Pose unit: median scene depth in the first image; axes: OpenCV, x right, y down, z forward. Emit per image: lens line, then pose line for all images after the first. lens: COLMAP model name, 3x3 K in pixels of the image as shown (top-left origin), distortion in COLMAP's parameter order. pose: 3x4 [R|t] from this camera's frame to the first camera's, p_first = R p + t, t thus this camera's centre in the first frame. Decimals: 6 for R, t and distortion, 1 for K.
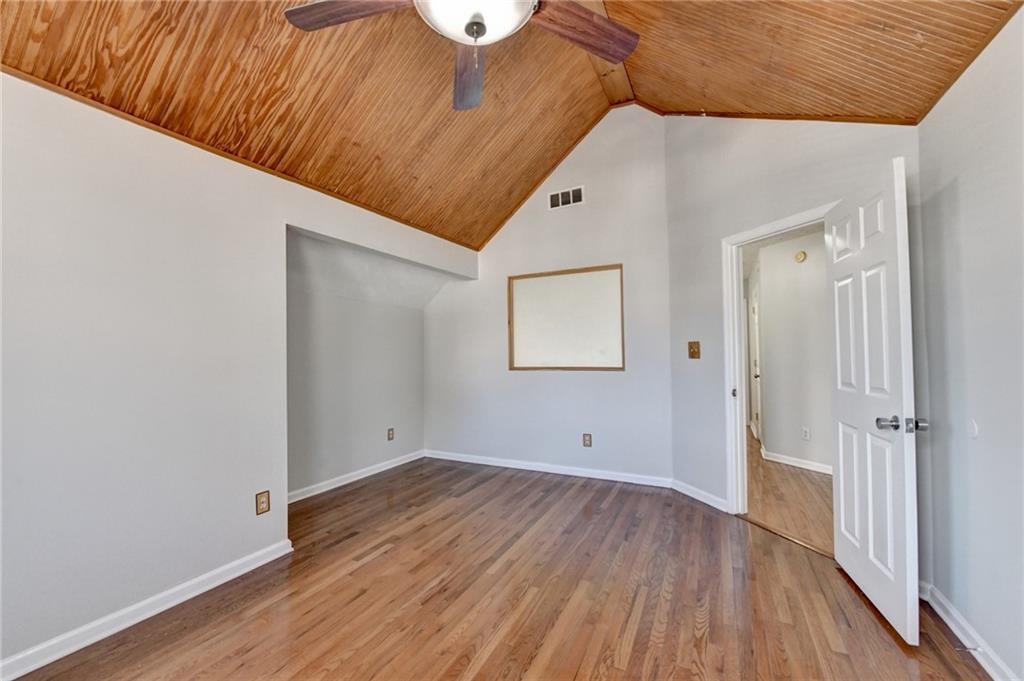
lens RADIAL K [[419.5, 0, 493.6], [0, 419.5, 356.4], [0, 0, 1]] dist [-0.017559, -0.000867]
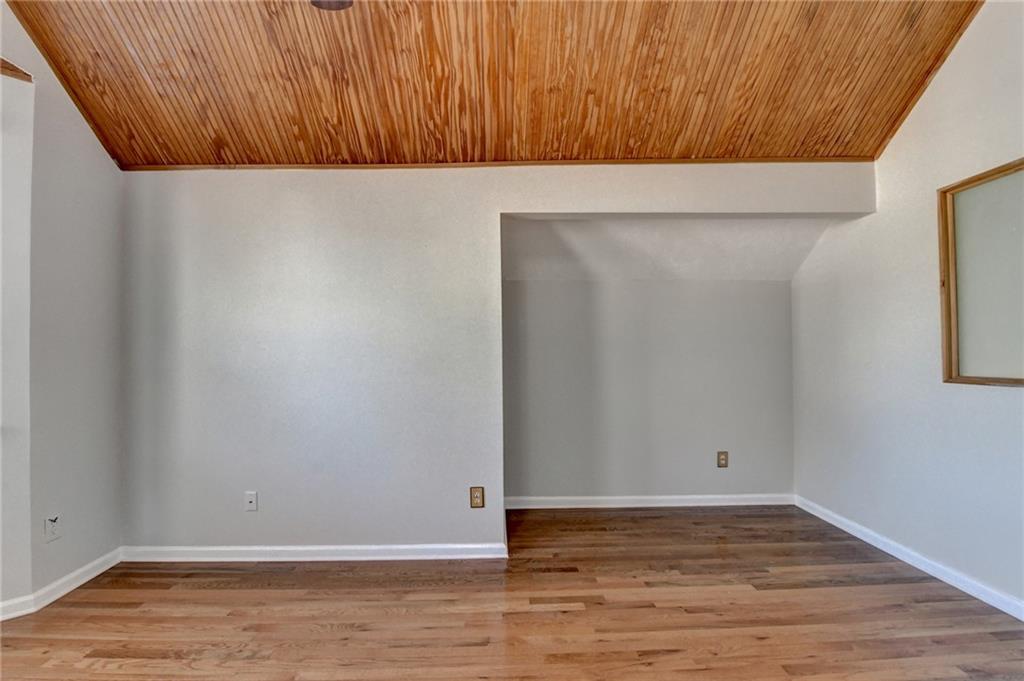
lens RADIAL K [[419.5, 0, 493.6], [0, 419.5, 356.4], [0, 0, 1]] dist [-0.017559, -0.000867]
pose [[0.485207, 0.016493, -0.874244, 0.329377], [-0.001915, 0.999840, 0.017799, -0.009458], [0.874397, -0.006962, 0.485161, 0.514163]]
